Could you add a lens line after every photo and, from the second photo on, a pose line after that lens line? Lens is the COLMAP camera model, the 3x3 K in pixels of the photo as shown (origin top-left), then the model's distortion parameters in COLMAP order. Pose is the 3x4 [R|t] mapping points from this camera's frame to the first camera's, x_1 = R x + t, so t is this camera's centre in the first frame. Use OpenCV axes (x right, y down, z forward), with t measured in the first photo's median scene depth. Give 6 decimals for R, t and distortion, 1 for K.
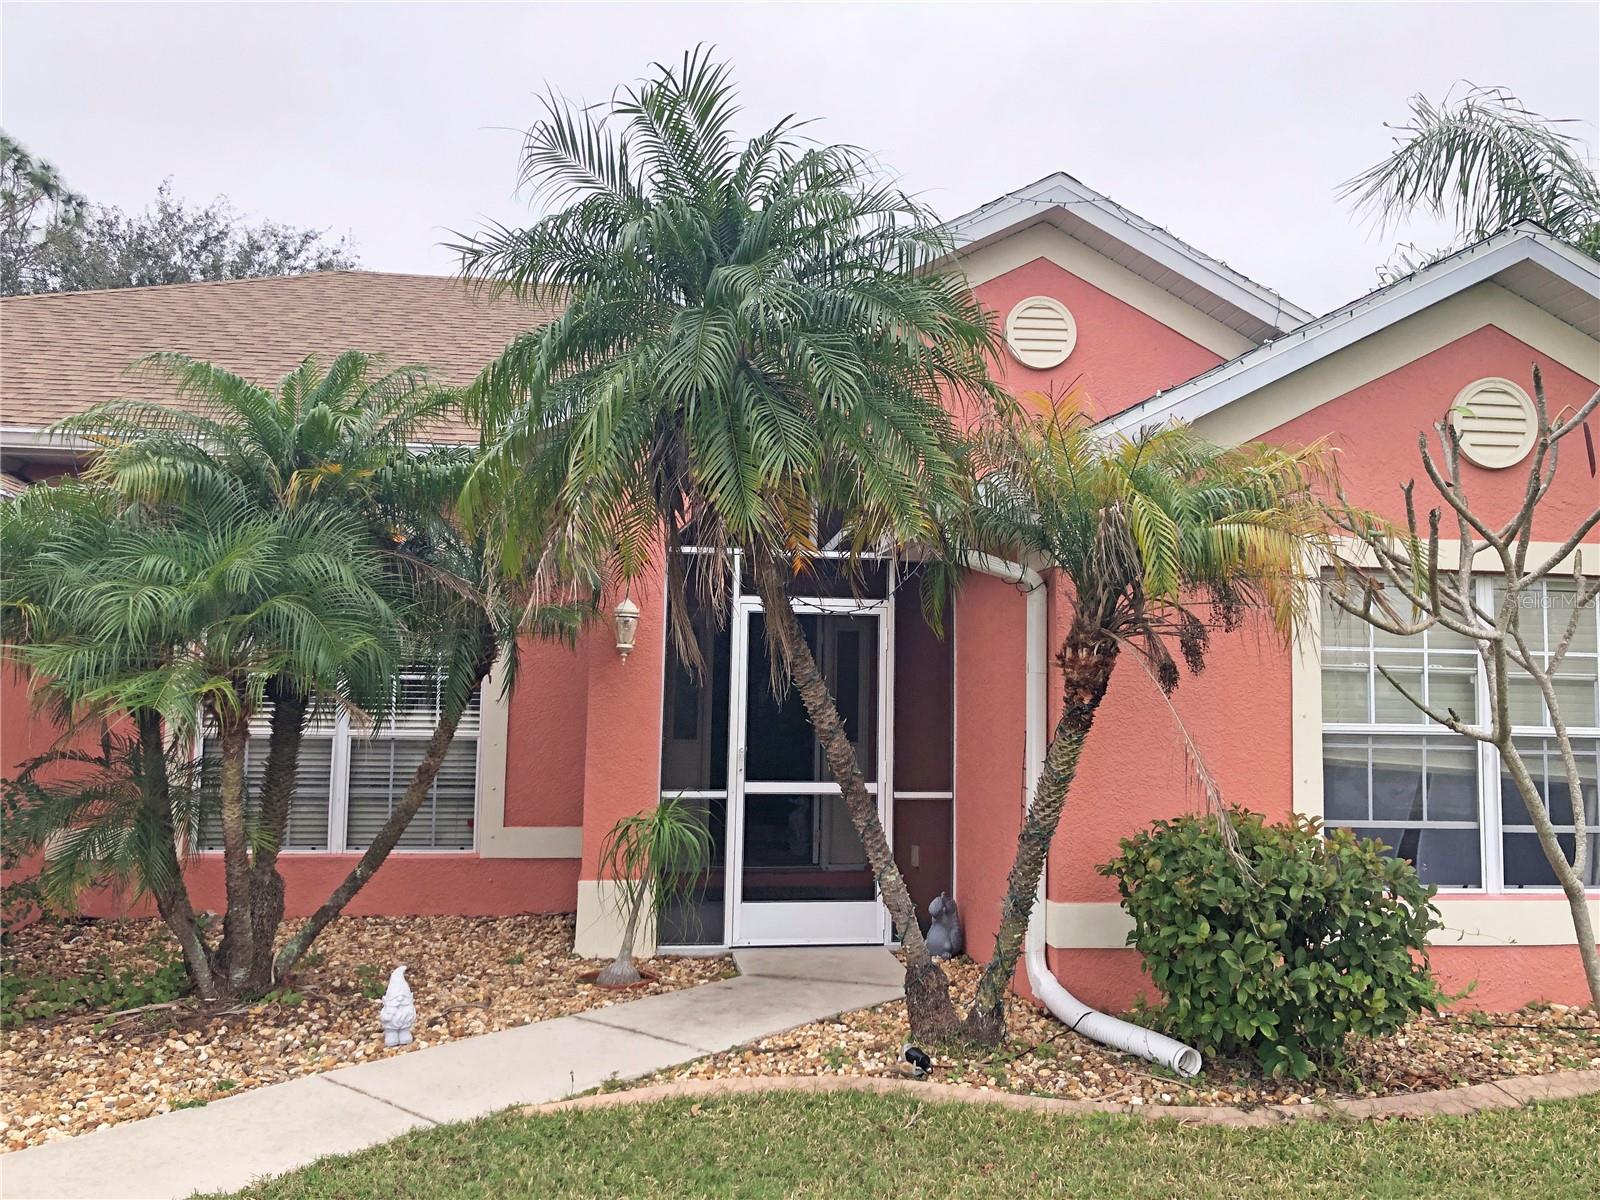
lens RADIAL K [[1301.9, 0, 882.7], [0, 1301.9, 601.0], [0, 0, 1]] dist [0.009066, -0.037607]
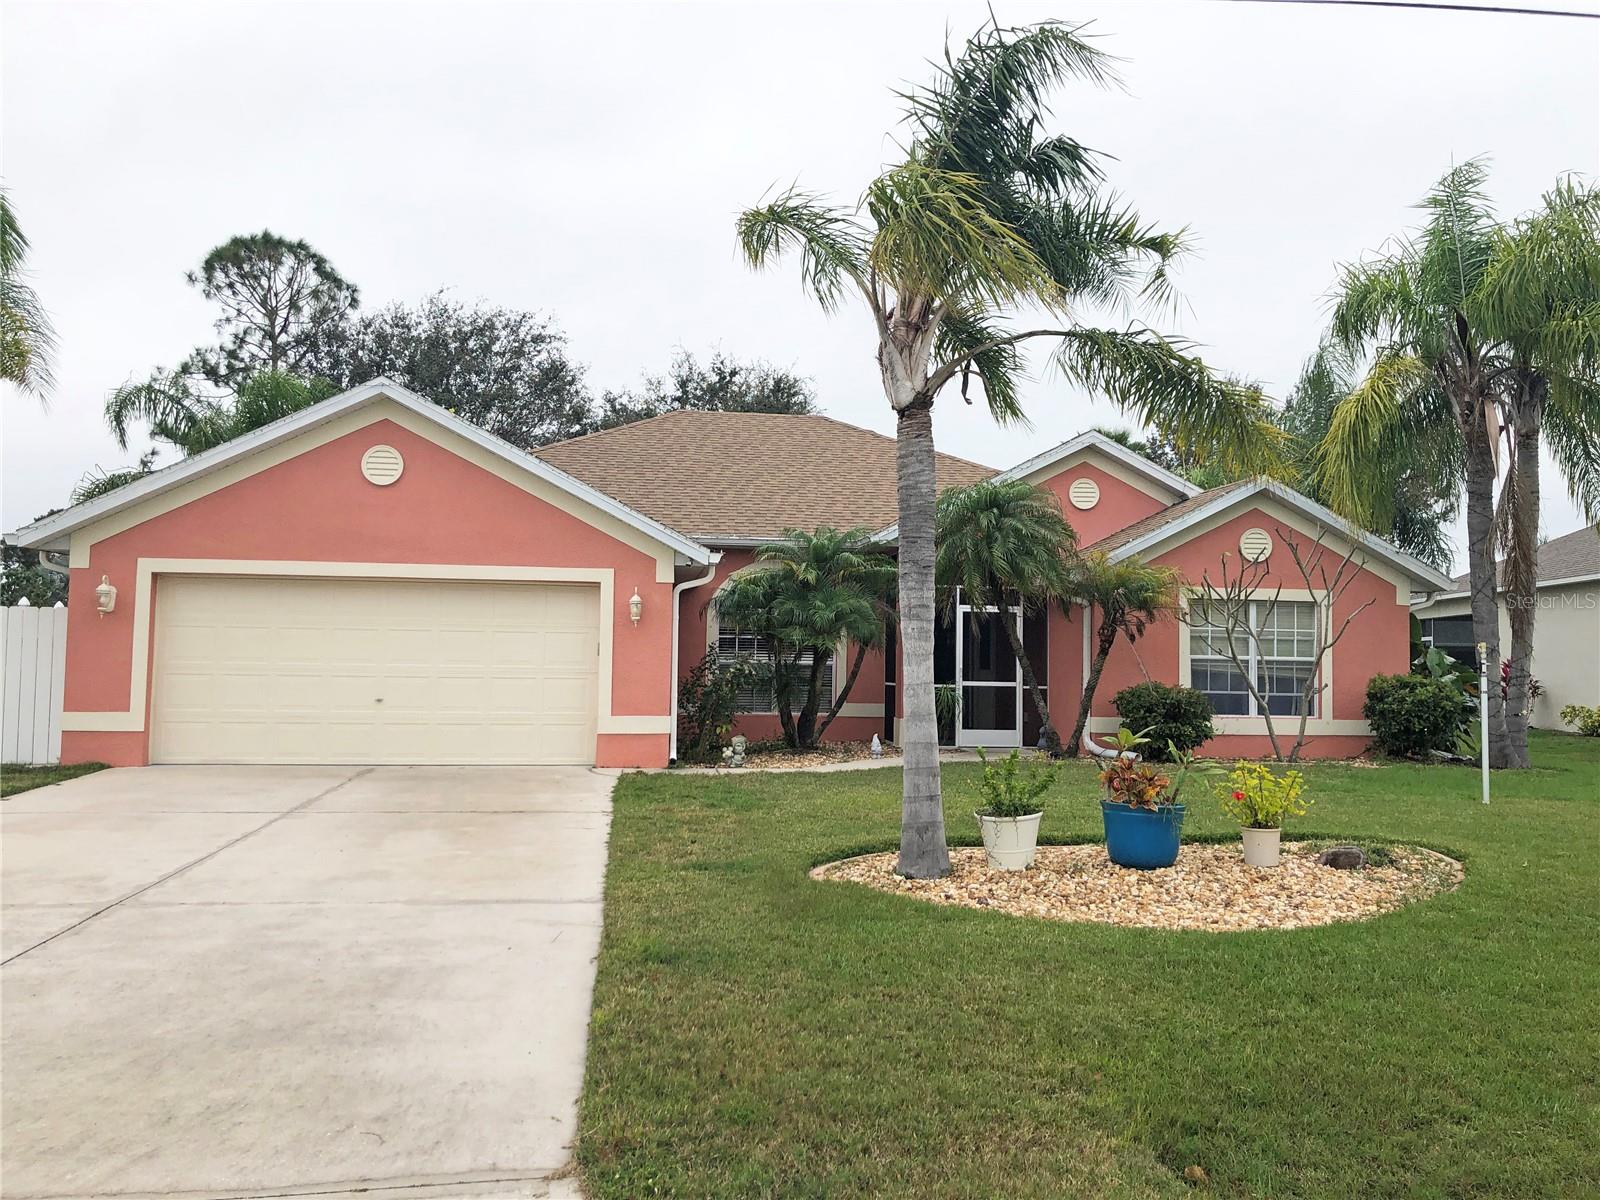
lens RADIAL K [[1325.1, 0, 807.2], [0, 1325.1, 589.0], [0, 0, 1]] dist [0.009560, 0.005182]
pose [[0.998757, 0.002122, -0.049802, -0.342474], [-0.001076, 0.999778, 0.021028, -0.107759], [0.049836, -0.020949, 0.998538, -1.882566]]
